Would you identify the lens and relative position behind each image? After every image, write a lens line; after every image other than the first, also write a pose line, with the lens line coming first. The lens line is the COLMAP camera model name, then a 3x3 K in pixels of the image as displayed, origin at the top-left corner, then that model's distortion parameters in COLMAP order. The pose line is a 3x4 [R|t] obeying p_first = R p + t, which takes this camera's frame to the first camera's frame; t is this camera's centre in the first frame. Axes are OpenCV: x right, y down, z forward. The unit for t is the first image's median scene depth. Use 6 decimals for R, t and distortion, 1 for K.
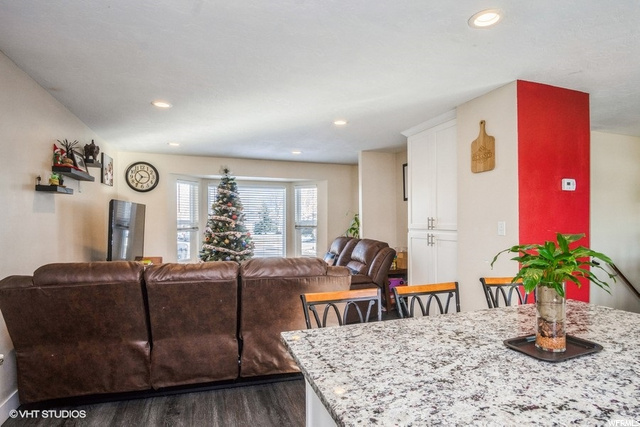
lens RADIAL K [[346.7, 0, 319.9], [0, 346.7, 223.6], [0, 0, 1]] dist [-0.028543, 0.006056]
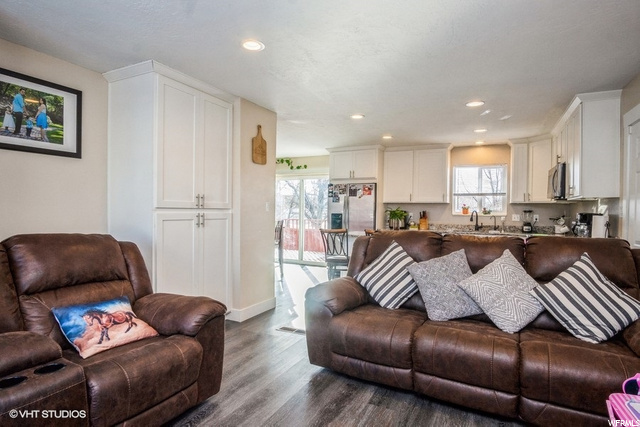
lens RADIAL K [[346.7, 0, 321.8], [0, 346.7, 217.6], [0, 0, 1]] dist [-0.028543, 0.006056]
pose [[-0.695163, -0.021533, 0.718529, -0.669918], [-0.004866, 0.999669, 0.025250, 0.021413], [-0.718836, 0.014056, -0.695038, 1.811776]]
